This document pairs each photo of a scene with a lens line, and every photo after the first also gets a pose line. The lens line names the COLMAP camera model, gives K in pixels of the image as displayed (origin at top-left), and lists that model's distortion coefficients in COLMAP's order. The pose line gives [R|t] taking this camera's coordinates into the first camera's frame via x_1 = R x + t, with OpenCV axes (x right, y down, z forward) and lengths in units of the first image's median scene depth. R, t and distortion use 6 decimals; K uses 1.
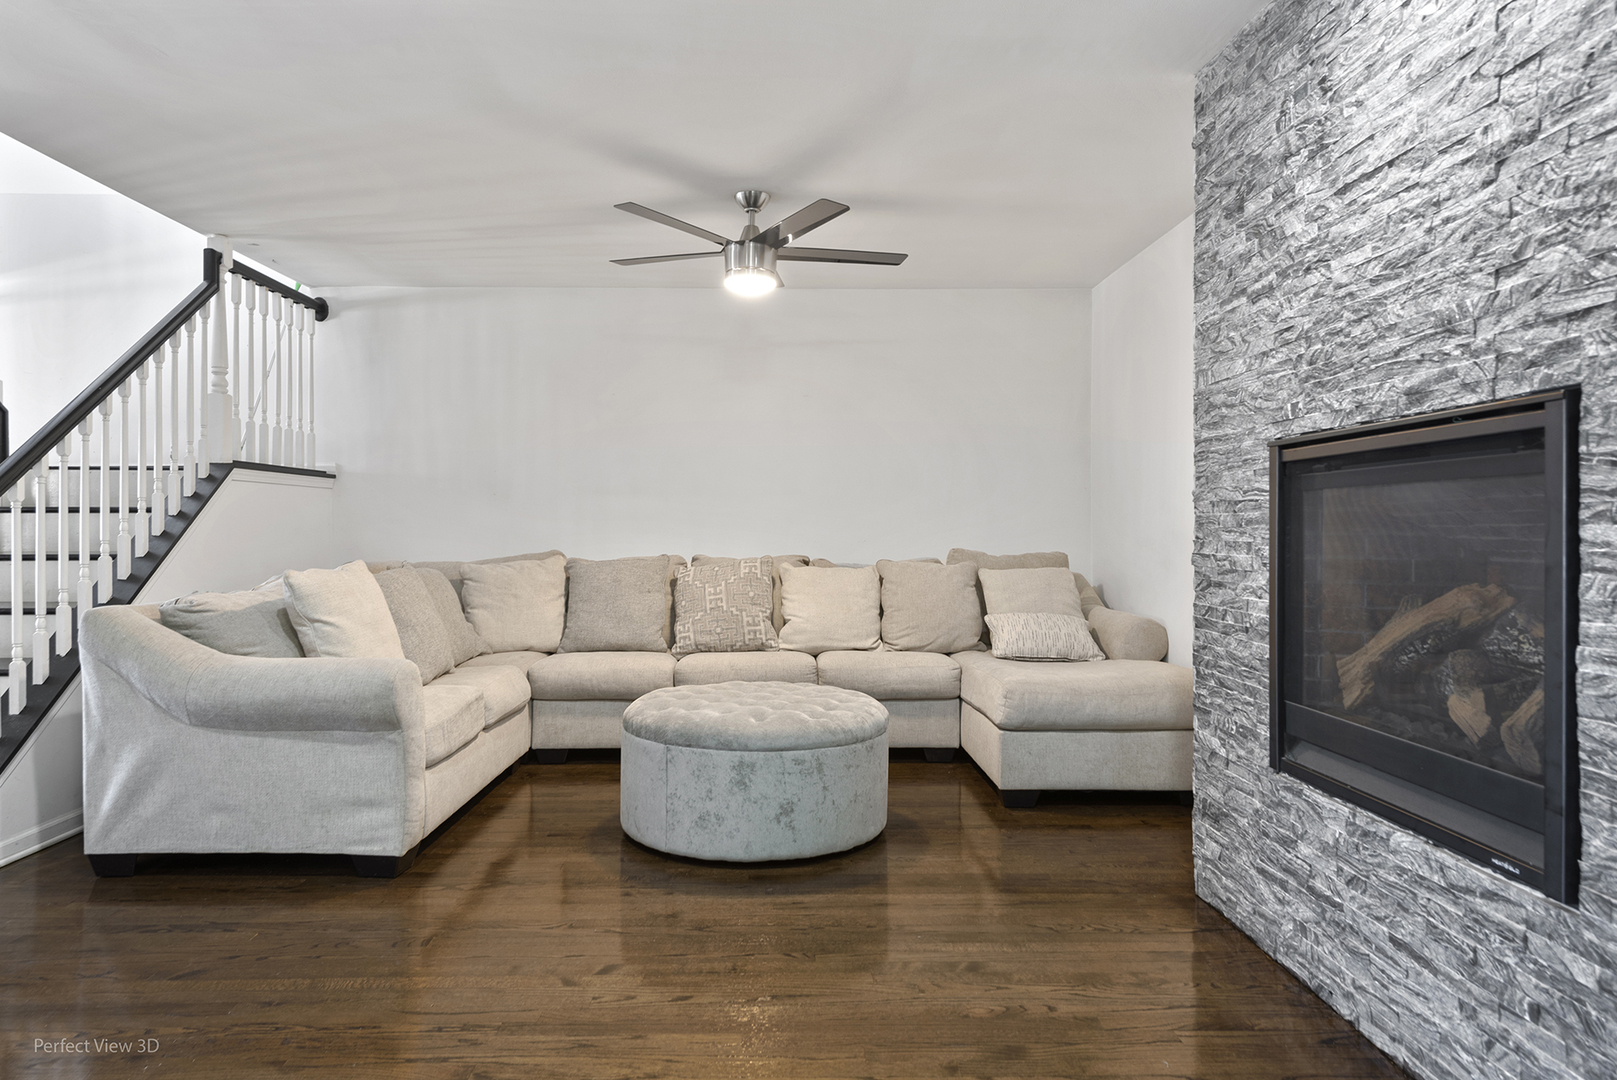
lens RADIAL K [[1018.9, 0, 803.4], [0, 1018.9, 530.8], [0, 0, 1]] dist [0.004037, 0.000343]
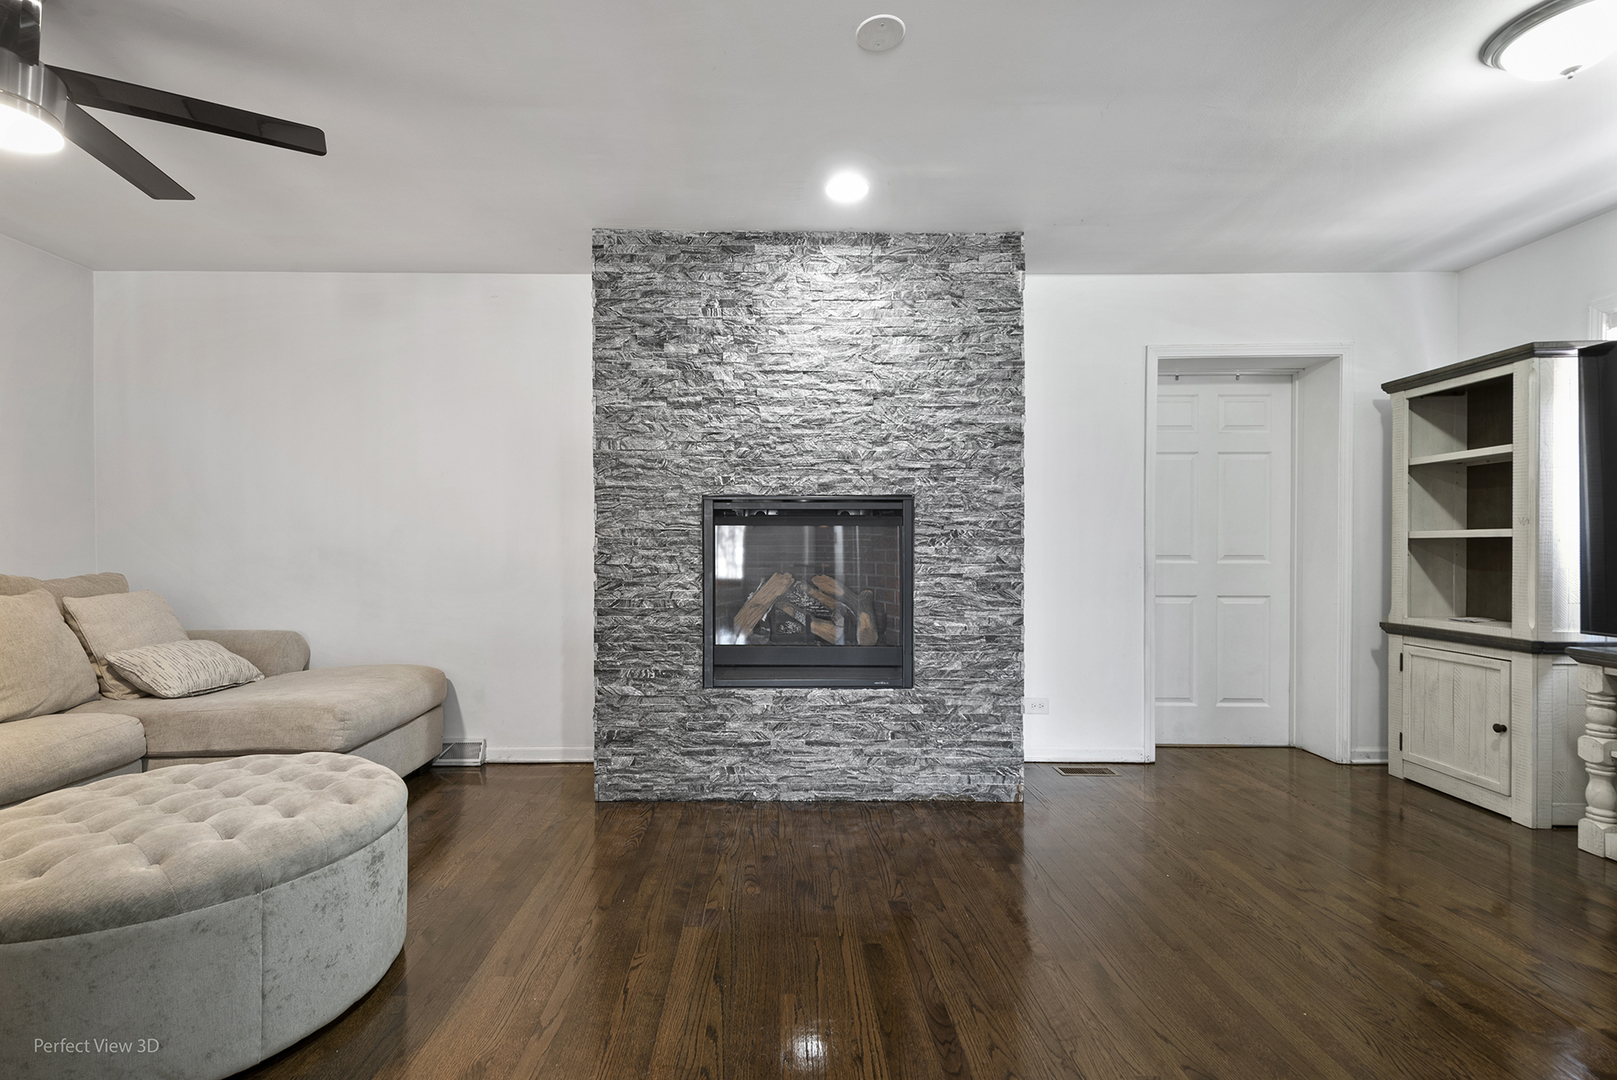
lens RADIAL K [[729.1, 0, 802.0], [0, 729.1, 549.5], [0, 0, 1]] dist [0.025851, 0.000108]
pose [[-0.011173, -0.009272, 0.999895, -0.973601], [-0.000945, 0.999957, 0.009262, -0.012804], [-0.999937, -0.000841, -0.011181, 1.085128]]
